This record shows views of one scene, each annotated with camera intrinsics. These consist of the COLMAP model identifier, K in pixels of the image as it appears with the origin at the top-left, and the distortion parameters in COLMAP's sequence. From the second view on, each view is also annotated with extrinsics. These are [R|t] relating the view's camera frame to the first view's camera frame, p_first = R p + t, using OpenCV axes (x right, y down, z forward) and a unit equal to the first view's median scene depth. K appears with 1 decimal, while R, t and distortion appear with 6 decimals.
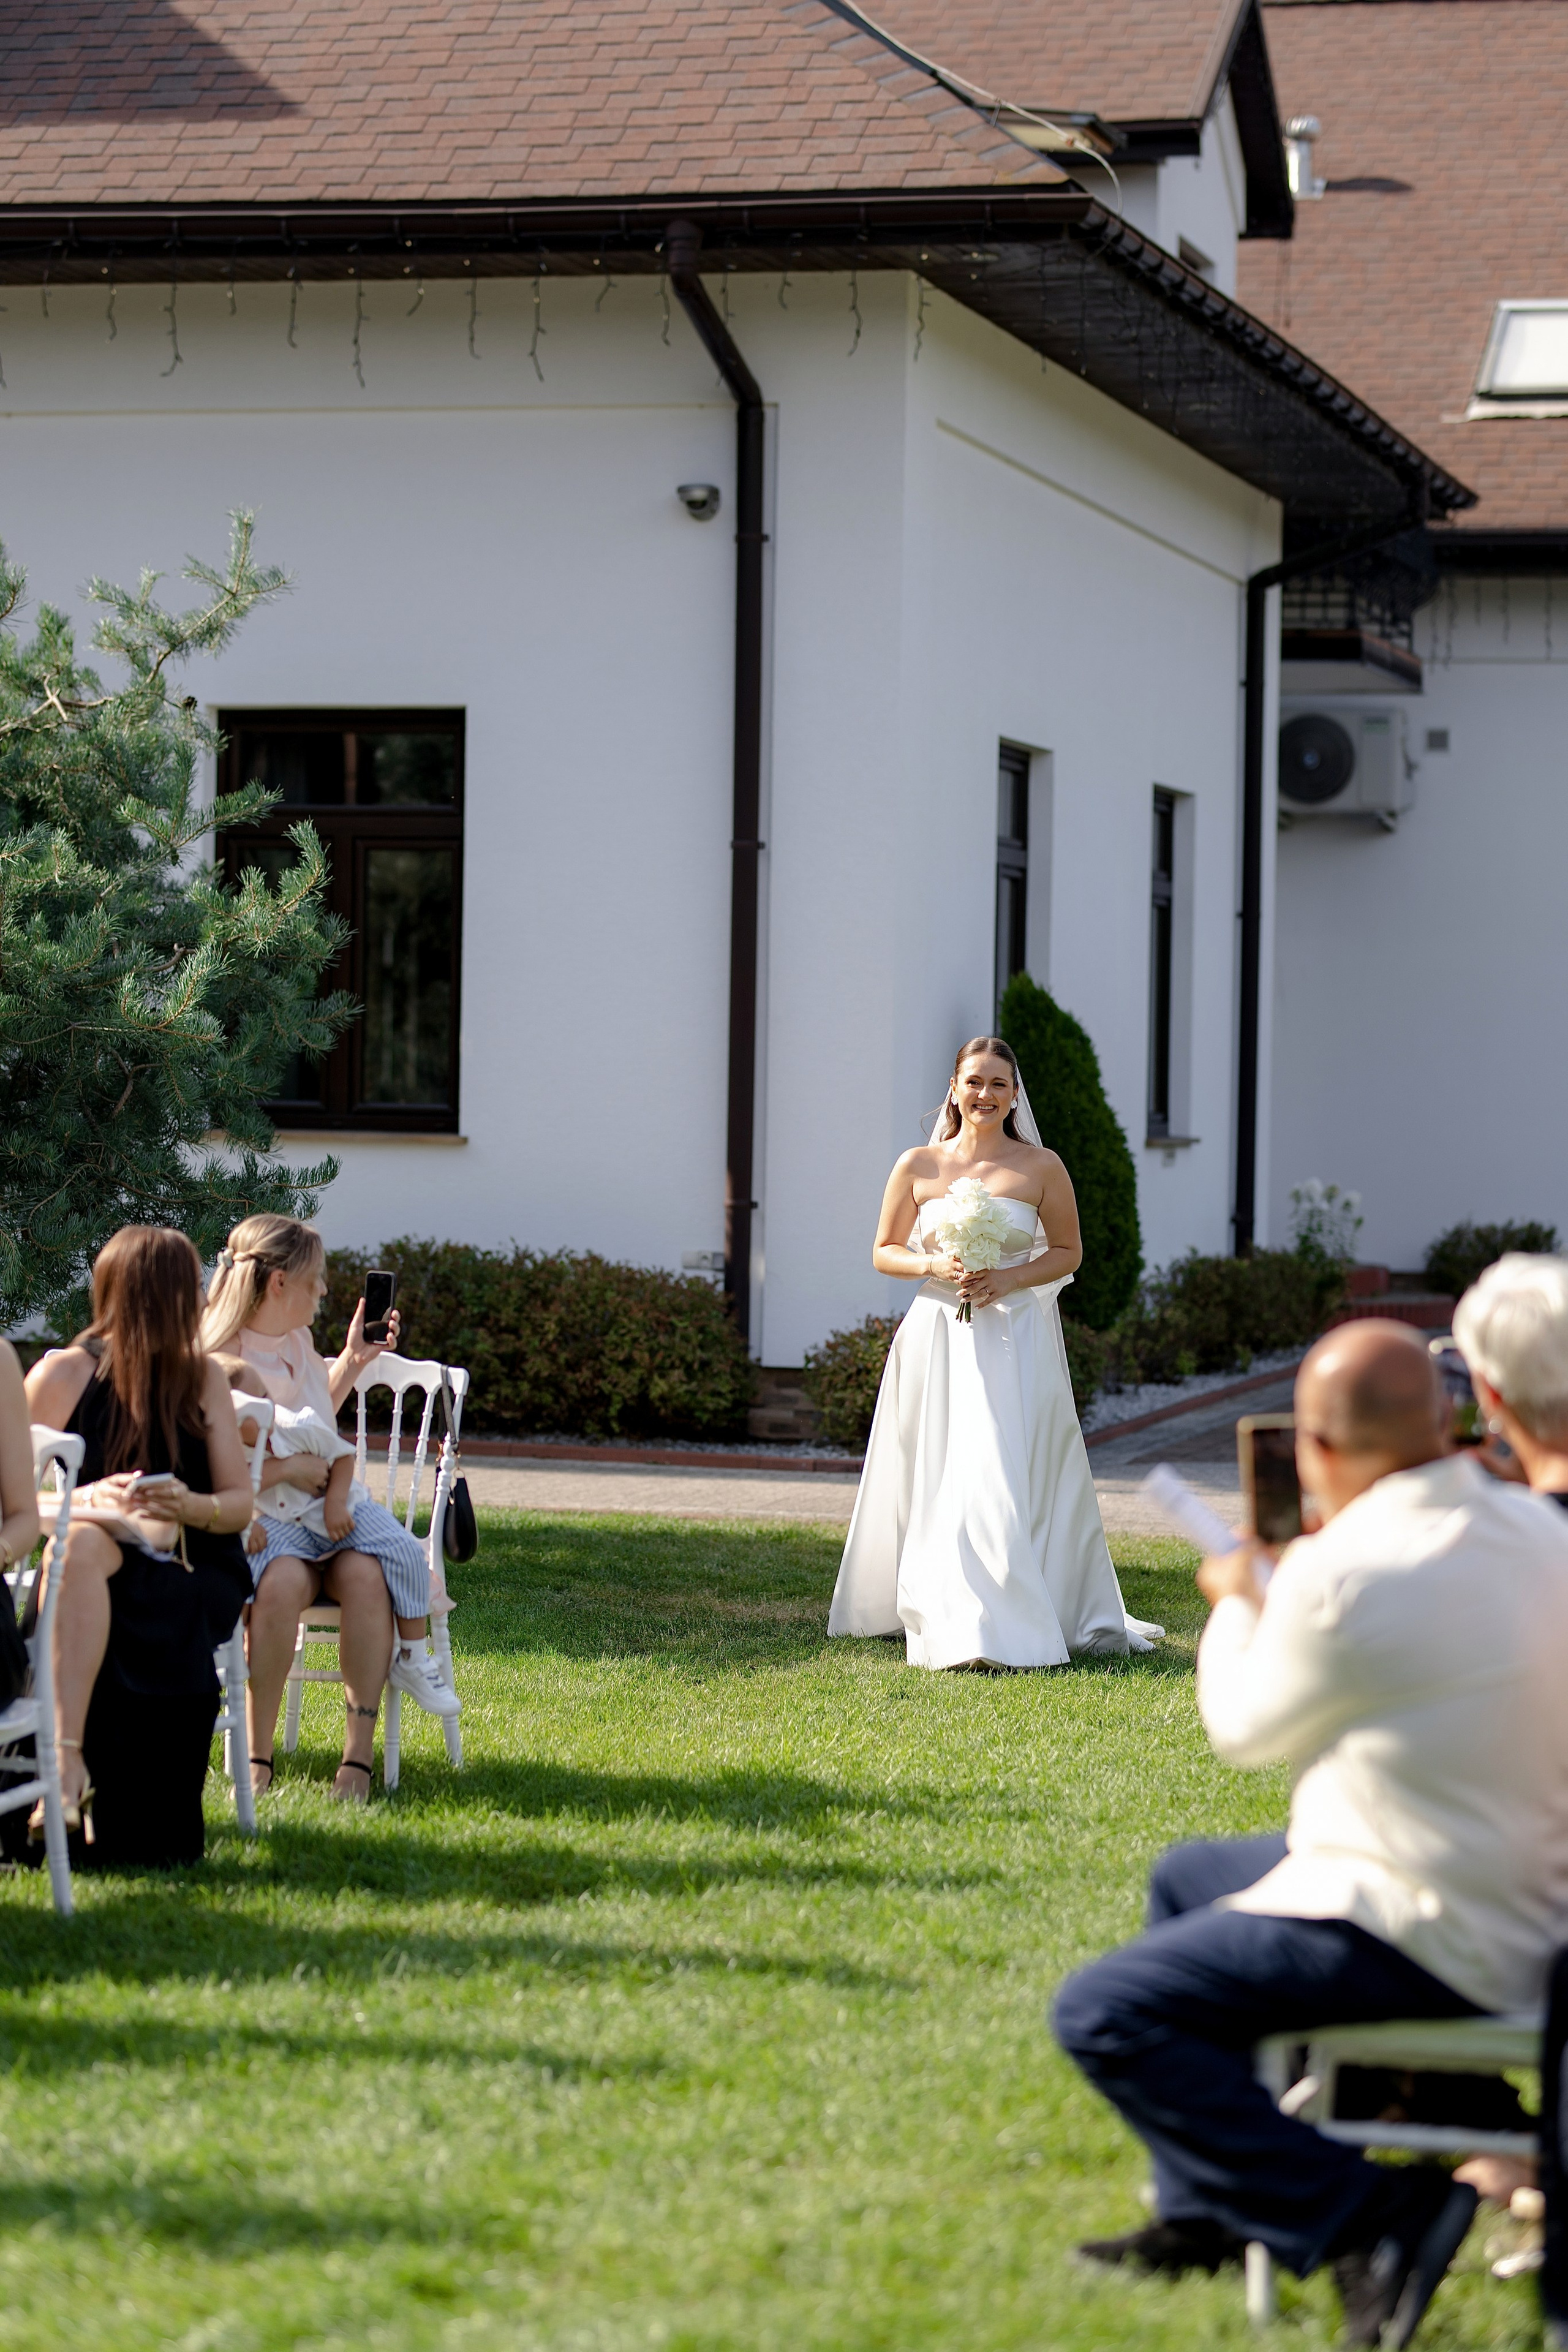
lens RADIAL K [[5488.6, 0, 789.3], [0, 5488.6, 1168.9], [0, 0, 1]] dist [-0.040118, 0.489445]
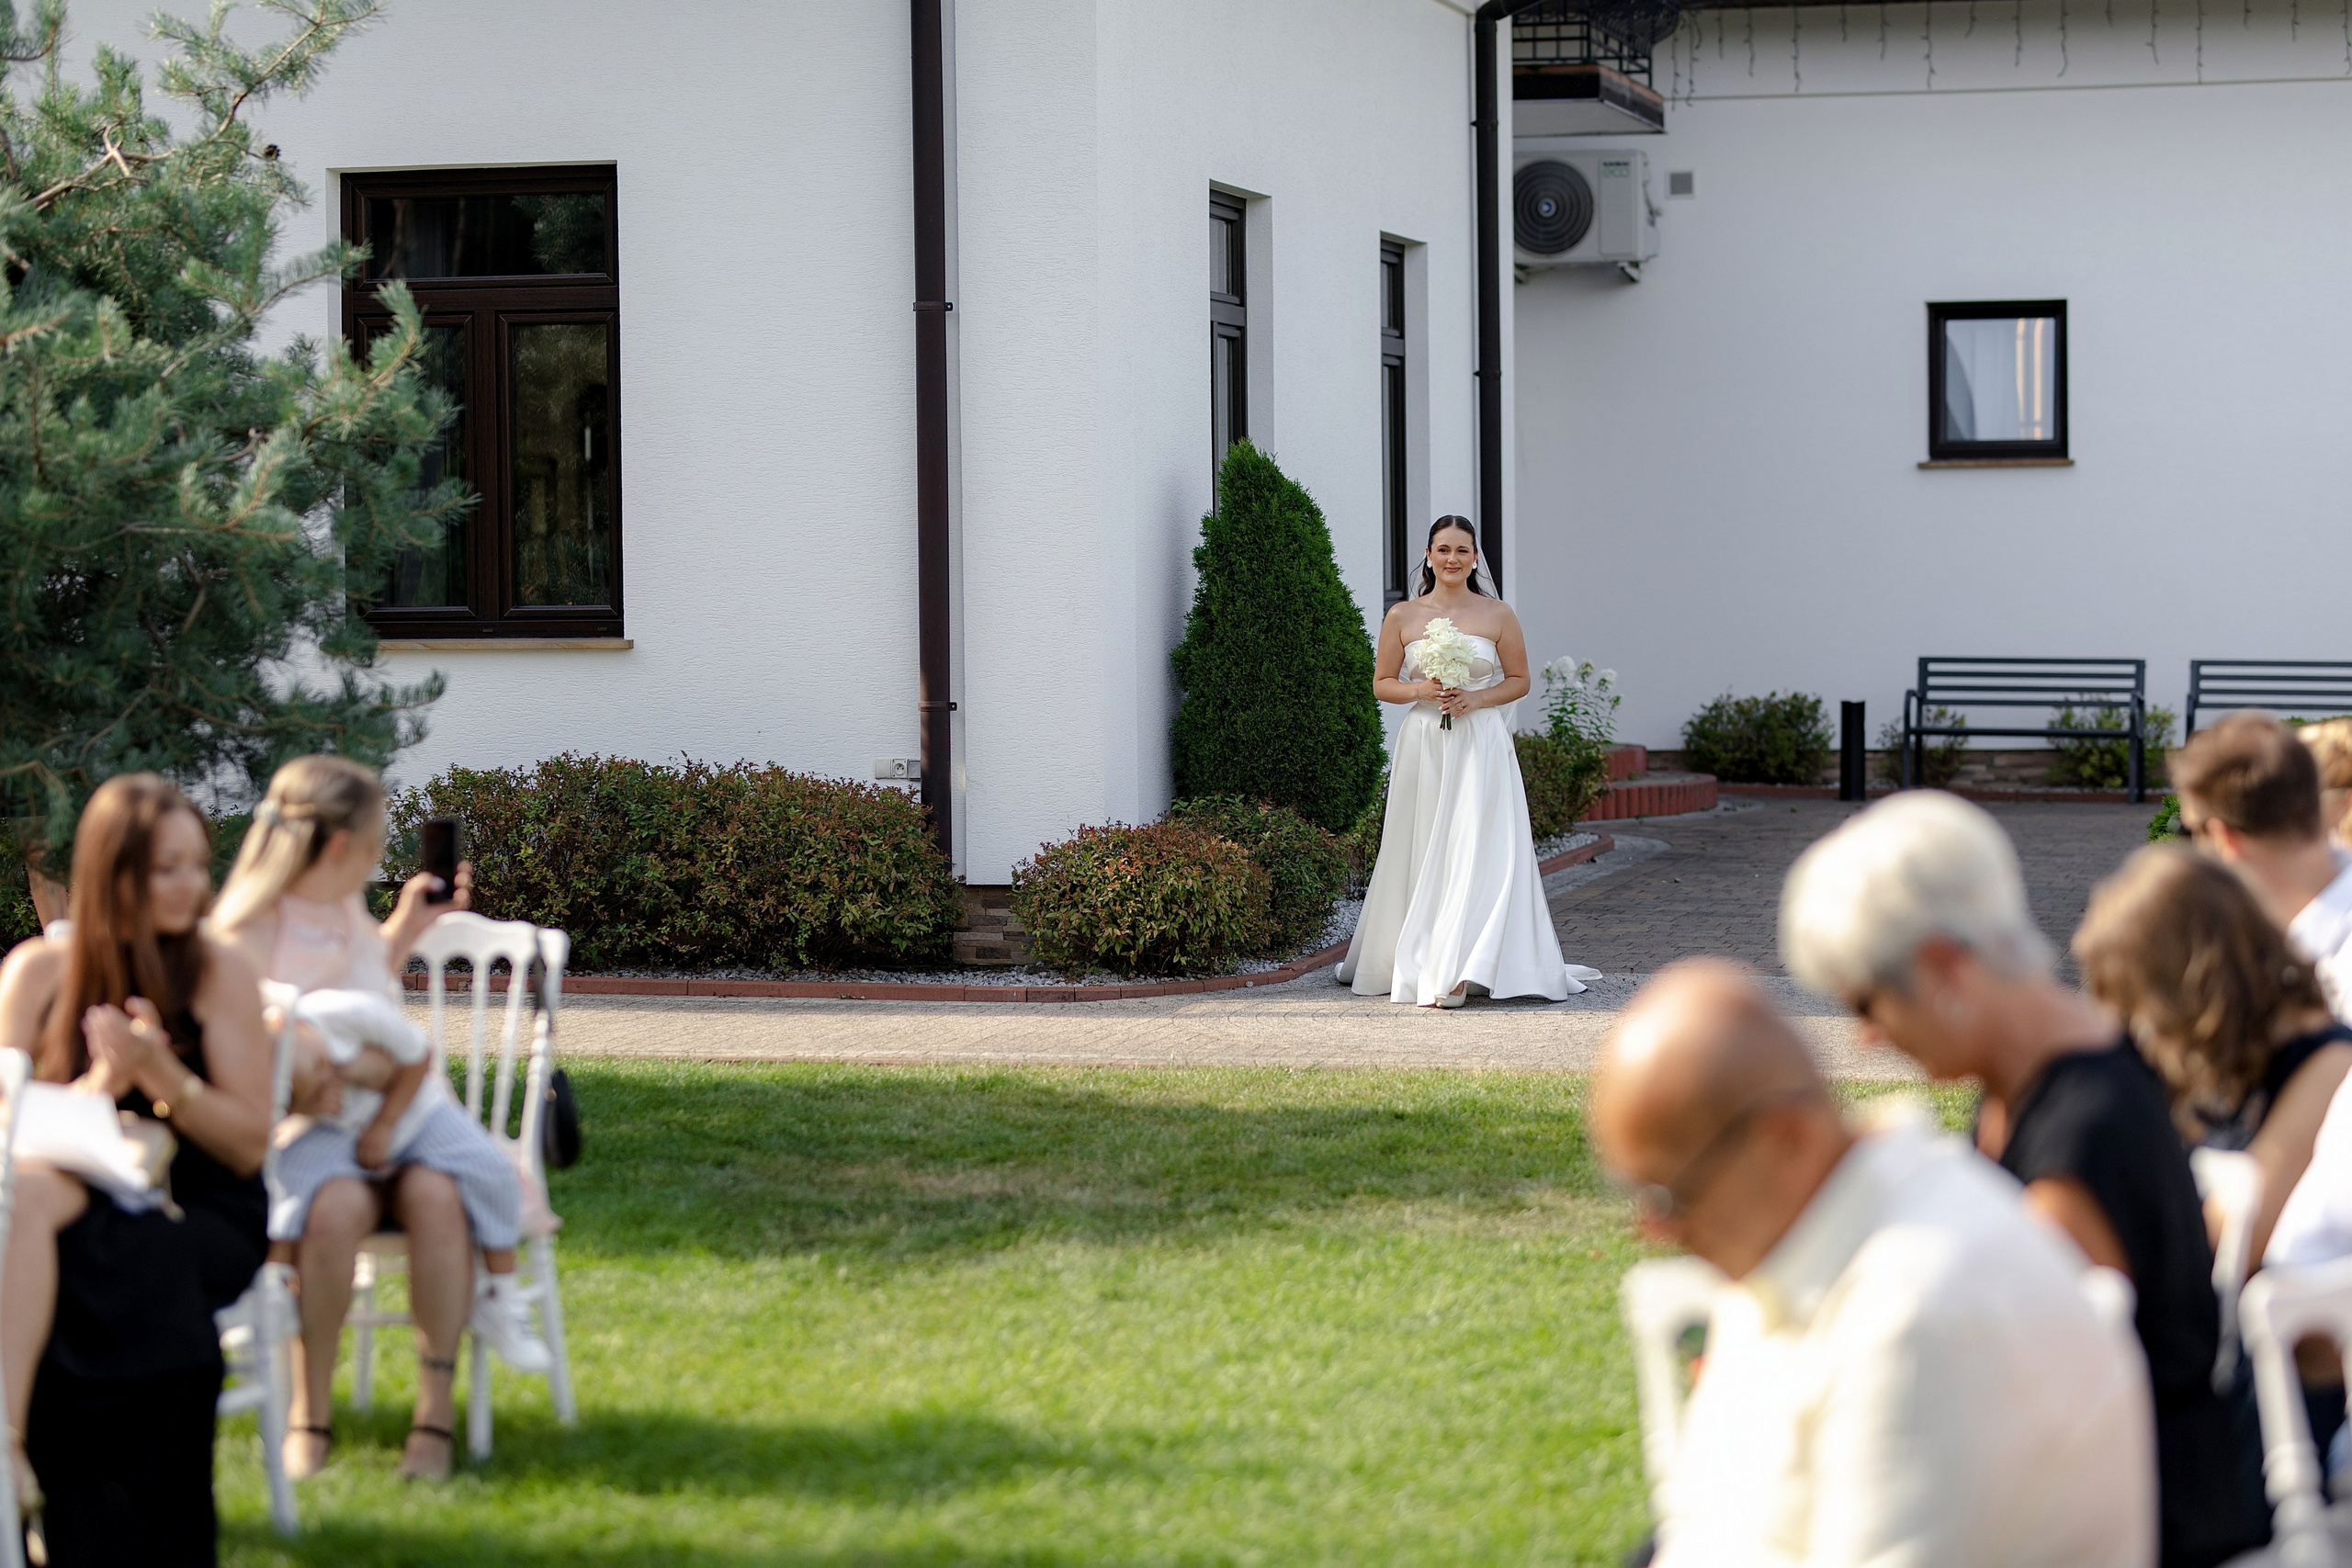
lens RADIAL K [[5488.1, 0, 1169.7], [0, 5488.1, 790.1], [0, 0, 1]] dist [-0.040118, 0.489445]
pose [[0.999200, -0.031082, 0.025180, 0.008085], [0.030445, 0.999216, 0.025289, -0.001764], [-0.025946, -0.024502, 0.999363, 0.130872]]
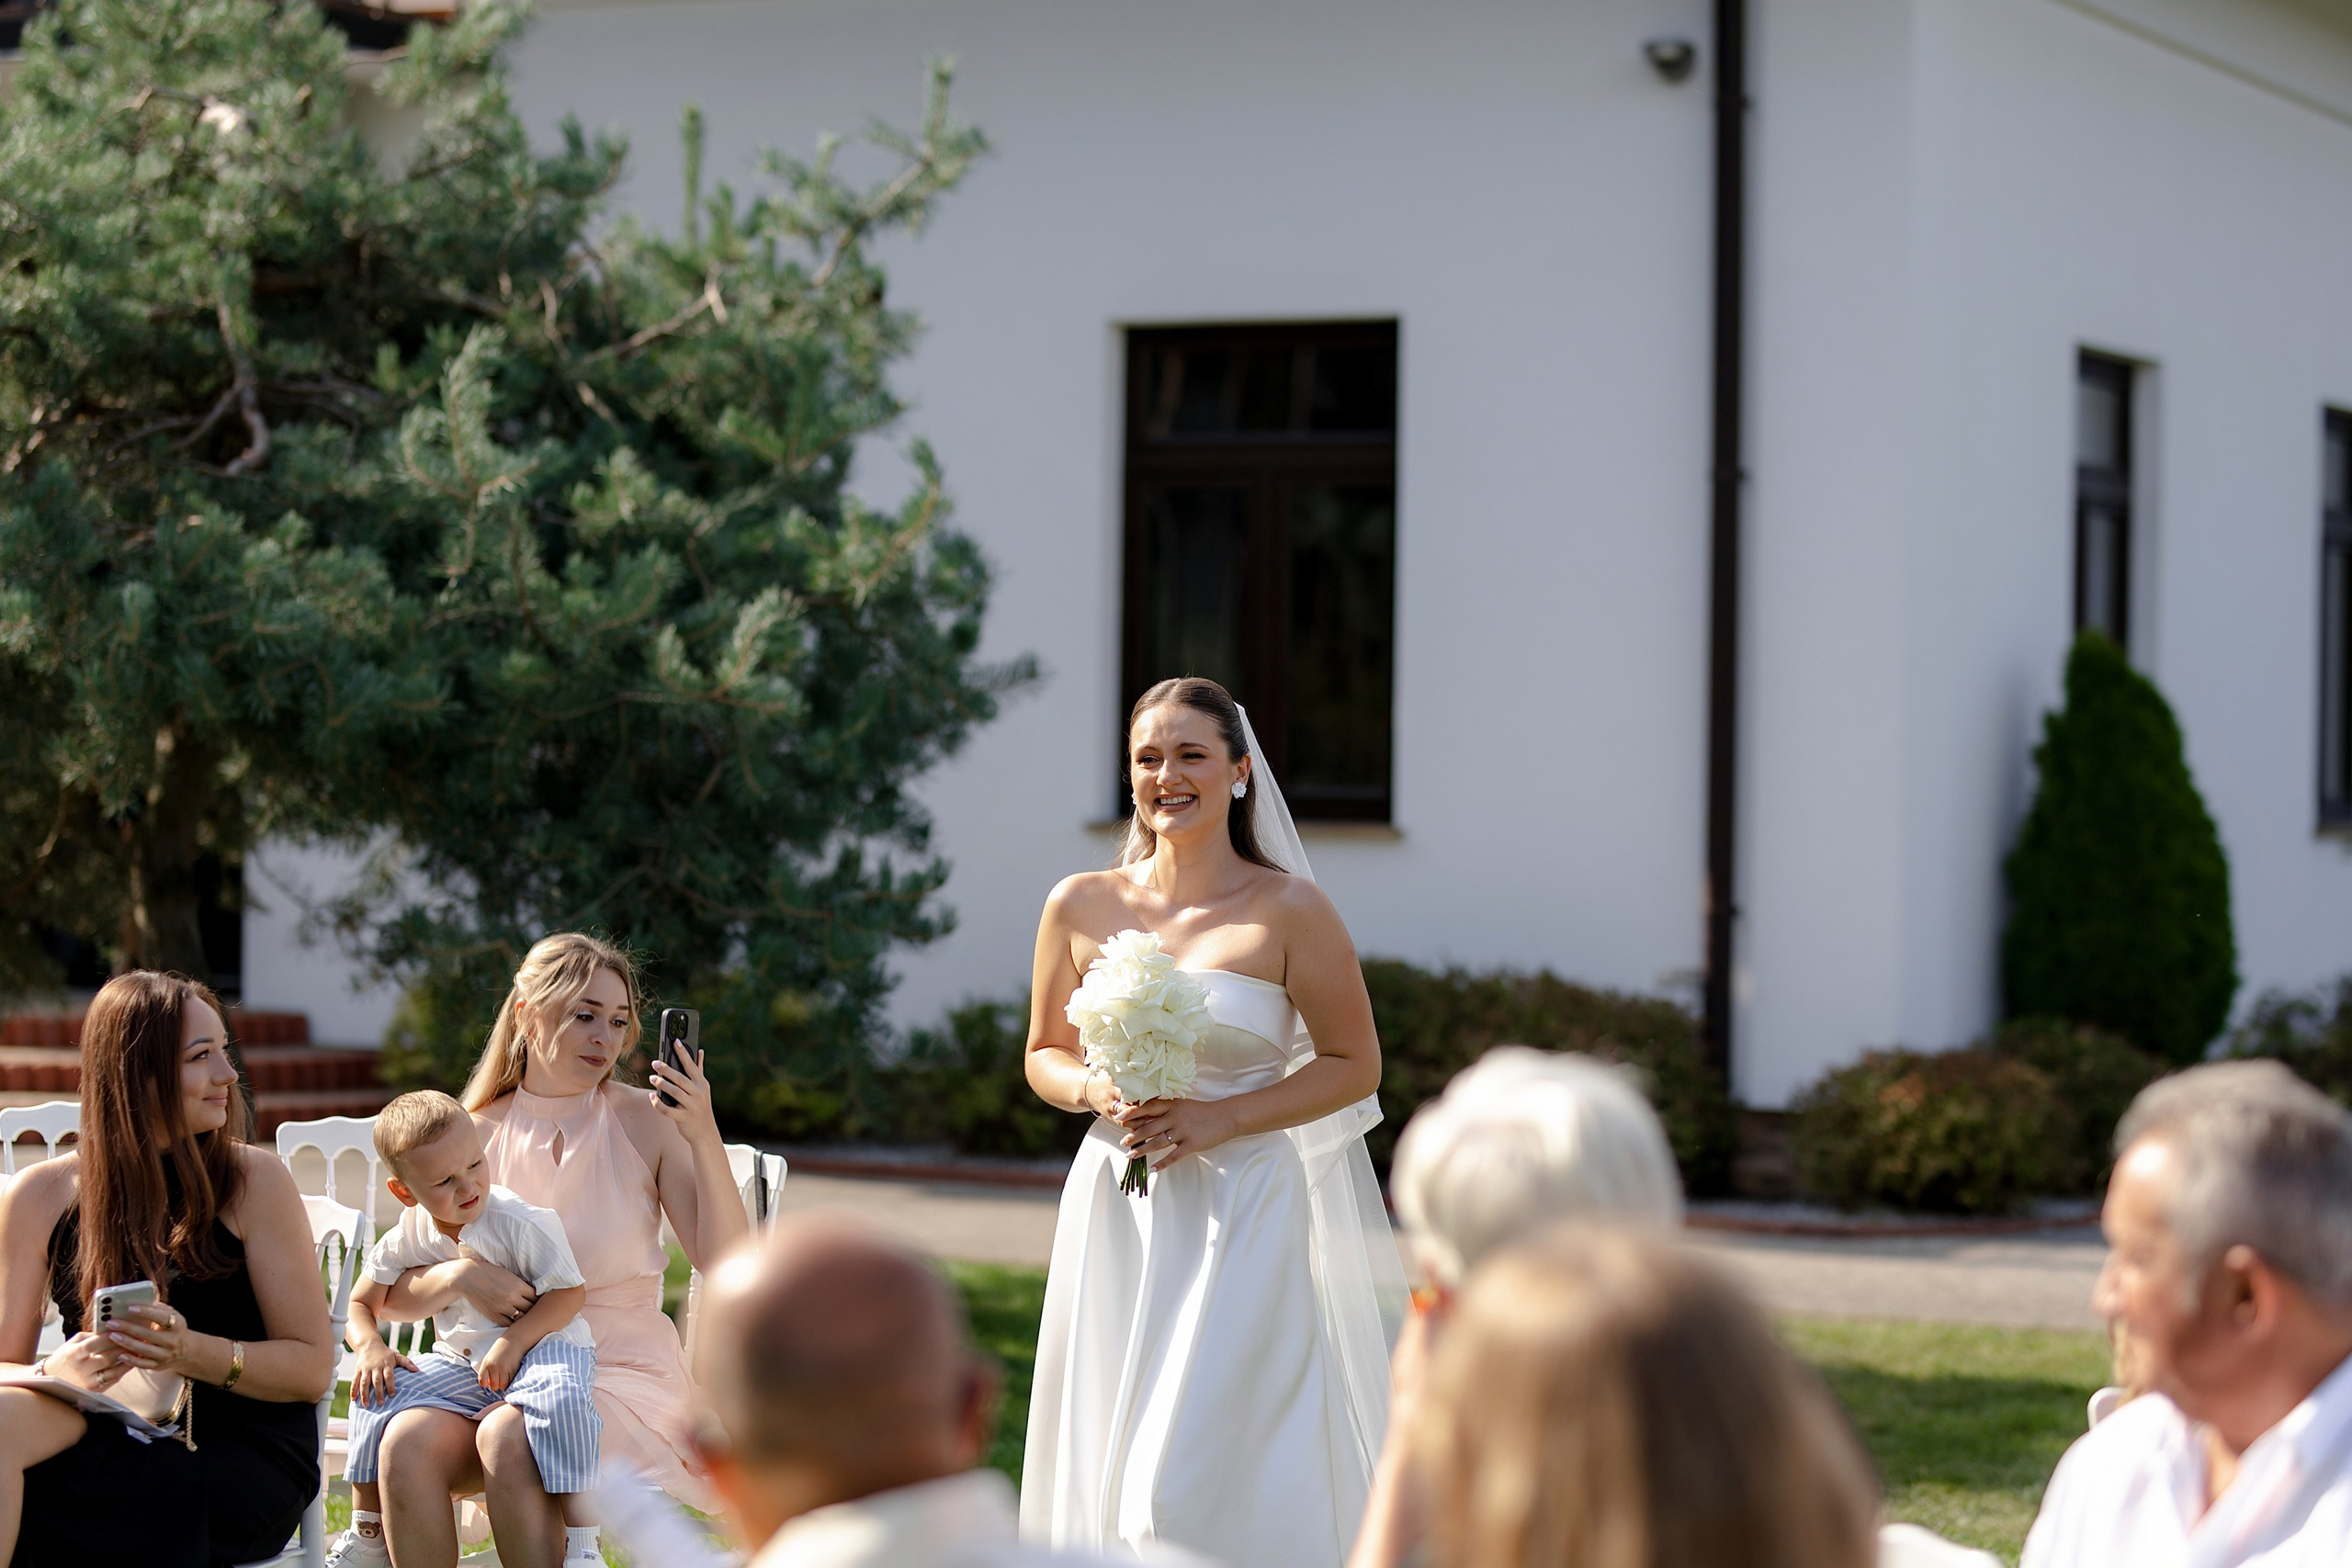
lens RADIAL K [[5666.5, 0, 1177.8], [0, 5666.5, 784.2], [0, 0, 1]] dist [-0.006680, 0.232324]
pose [[0.981307, -0.003960, -0.192411, 0.098463], [0.001502, 0.999915, -0.012917, -0.002178], [0.192445, 0.012386, 0.981230, 0.193913]]
